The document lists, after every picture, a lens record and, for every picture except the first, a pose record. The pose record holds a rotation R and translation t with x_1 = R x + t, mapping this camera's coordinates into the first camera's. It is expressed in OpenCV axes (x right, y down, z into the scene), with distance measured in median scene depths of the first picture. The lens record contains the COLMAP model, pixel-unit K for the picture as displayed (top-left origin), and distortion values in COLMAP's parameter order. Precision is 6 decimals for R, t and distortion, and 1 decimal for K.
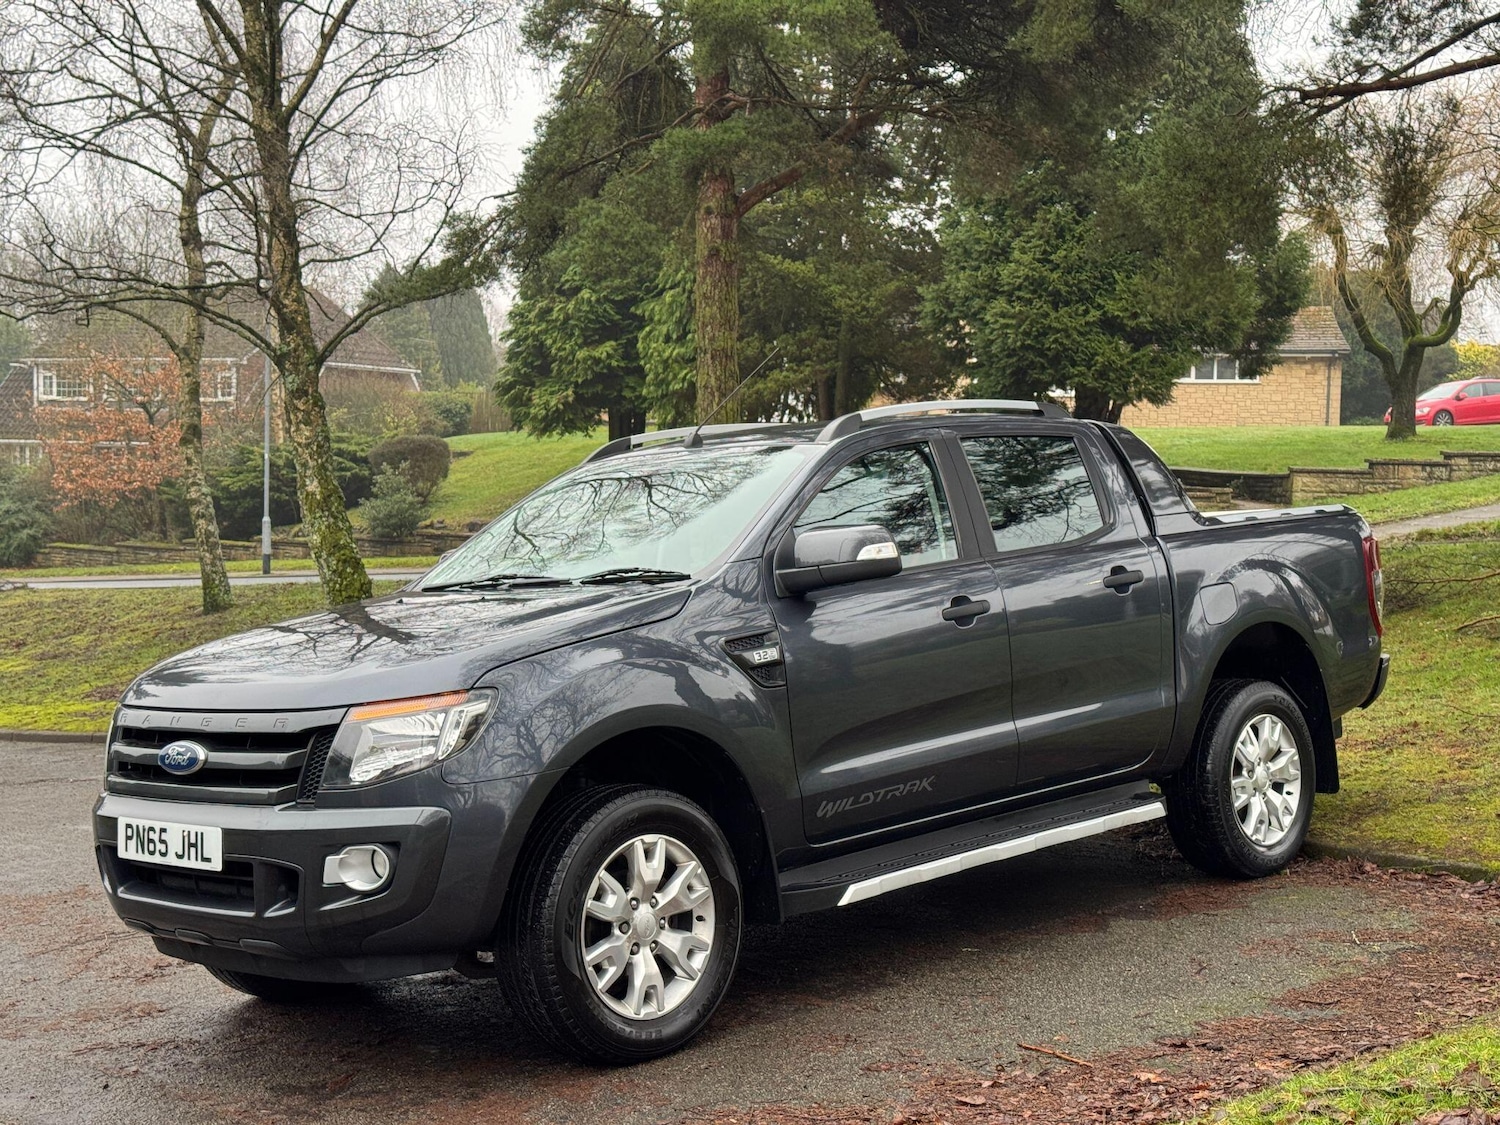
lens RADIAL K [[2110.3, 0, 814.8], [0, 2110.3, 562.2], [0, 0, 1]] dist [0.147060, 0.008585]
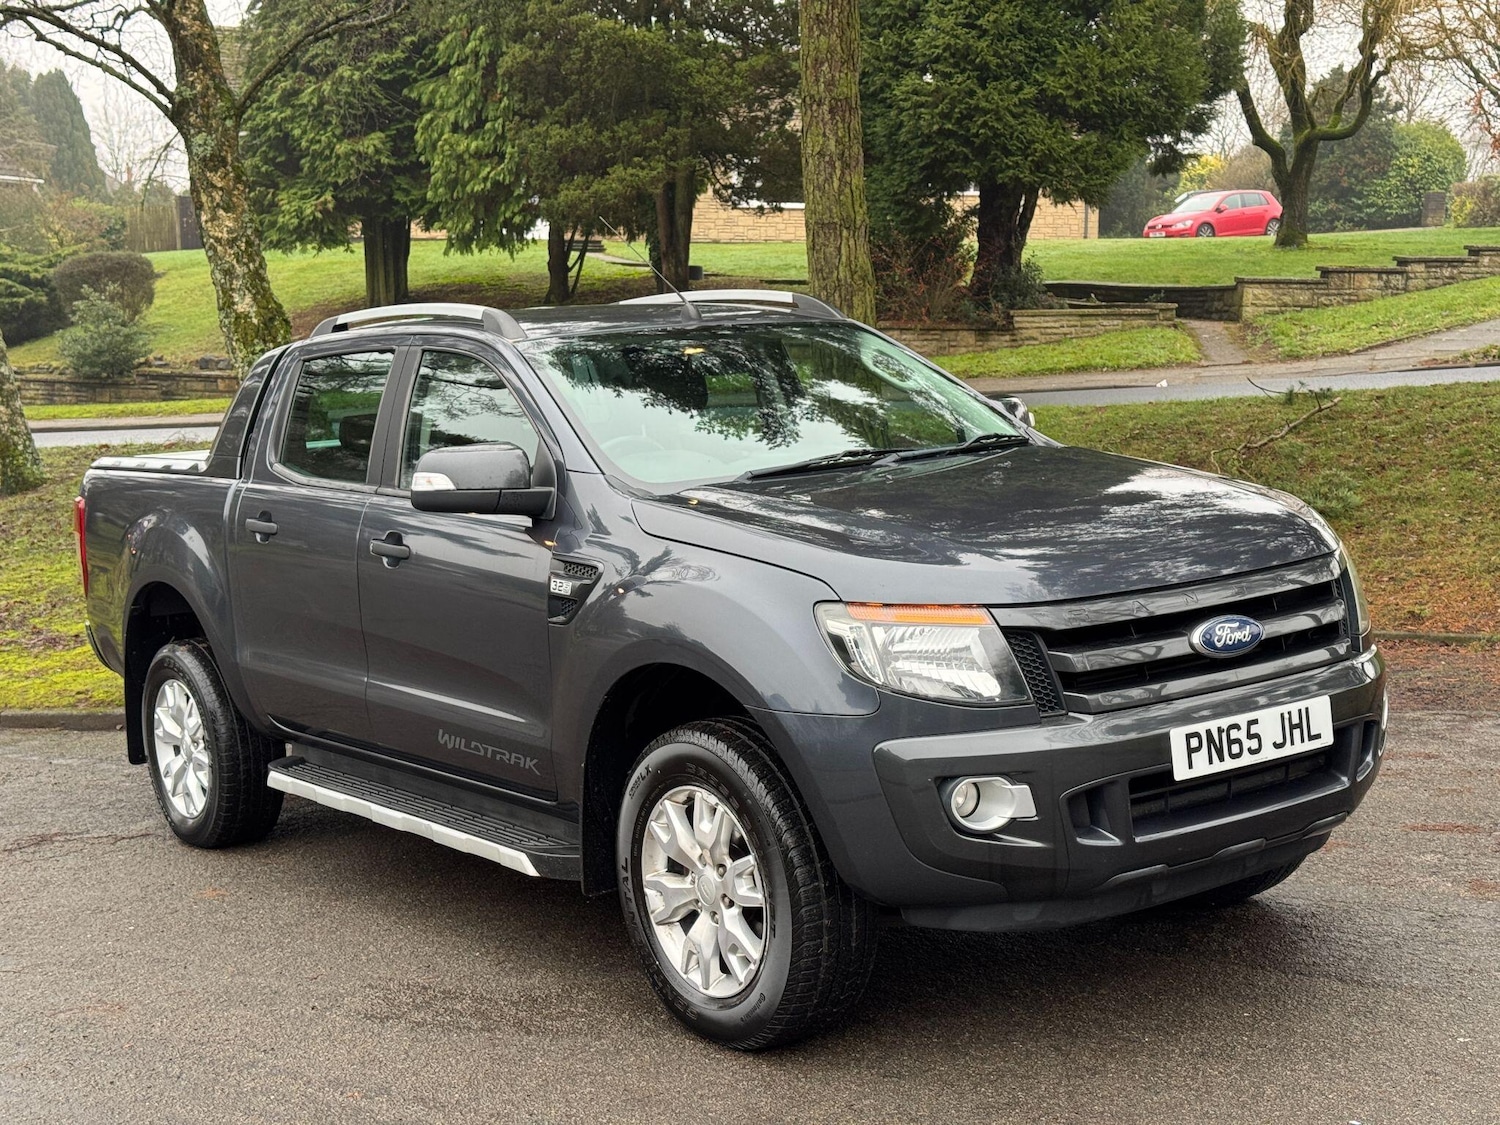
lens RADIAL K [[2026.8, 0, 760.6], [0, 2026.8, 567.5], [0, 0, 1]] dist [0.179717, -0.372438]
pose [[0.978897, -0.038094, 0.200775, -0.137201], [0.020761, 0.995927, 0.087738, -0.004449], [-0.203299, -0.081718, 0.975701, 0.219830]]
